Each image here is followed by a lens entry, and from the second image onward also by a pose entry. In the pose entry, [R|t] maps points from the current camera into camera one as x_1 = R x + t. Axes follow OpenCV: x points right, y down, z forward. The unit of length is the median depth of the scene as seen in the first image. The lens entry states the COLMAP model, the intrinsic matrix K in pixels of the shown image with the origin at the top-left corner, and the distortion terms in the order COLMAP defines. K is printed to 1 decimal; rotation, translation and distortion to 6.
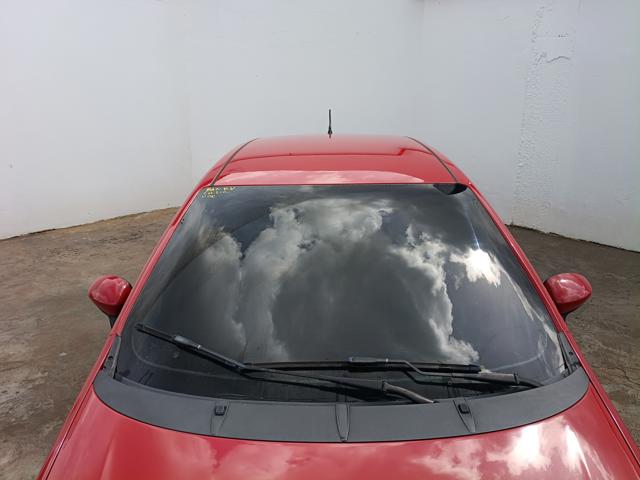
lens RADIAL K [[482.0, 0, 322.6], [0, 482.0, 236.9], [0, 0, 1]] dist [0.010209, -0.037008]
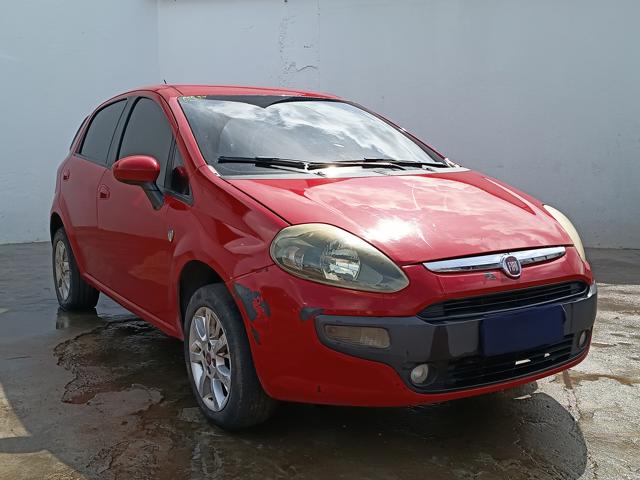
lens RADIAL K [[707.7, 0, 320.0], [0, 707.7, 240.5], [0, 0, 1]] dist [0.009861, 0.000000]
pose [[0.839005, -0.067932, 0.539867, -0.325769], [0.159714, 0.979218, -0.124995, 0.184290], [-0.520156, 0.191096, 0.832418, -0.209065]]
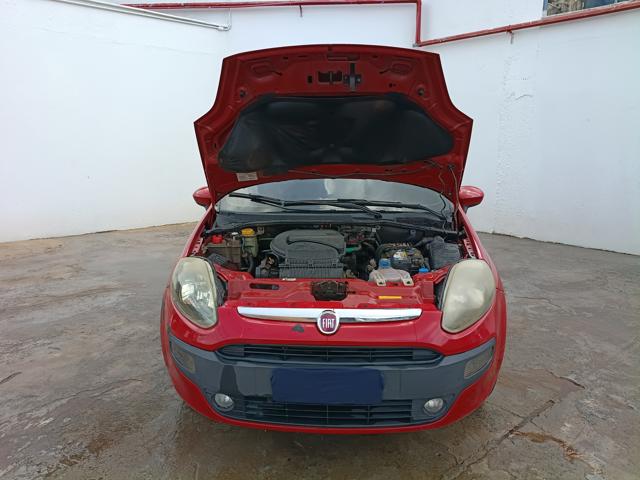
lens RADIAL K [[482.0, 0, 326.6], [0, 482.0, 238.8], [0, 0, 1]] dist [0.010209, -0.037008]
pose [[0.999435, 0.013626, -0.030736, 0.017245], [-0.016979, 0.993607, -0.111614, 0.144639], [0.029019, 0.112072, 0.993276, -0.219440]]
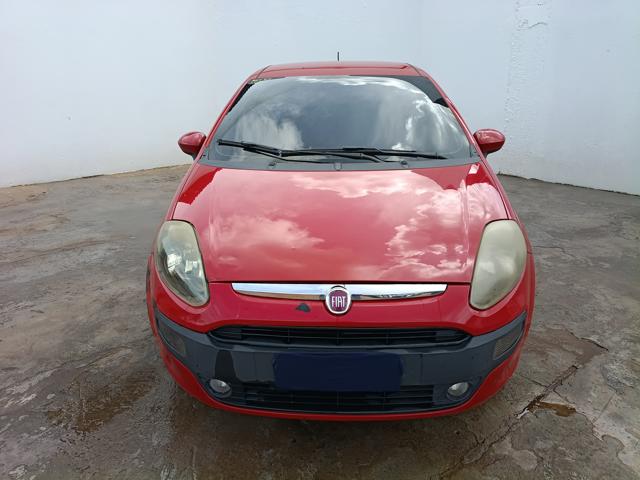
lens RADIAL K [[482.0, 0, 326.5], [0, 482.0, 236.6], [0, 0, 1]] dist [0.010209, -0.037008]
pose [[0.999770, 0.006305, -0.020478, 0.008081], [-0.006040, 0.999898, 0.012972, 0.124627], [0.020558, -0.012846, 0.999706, -0.170674]]
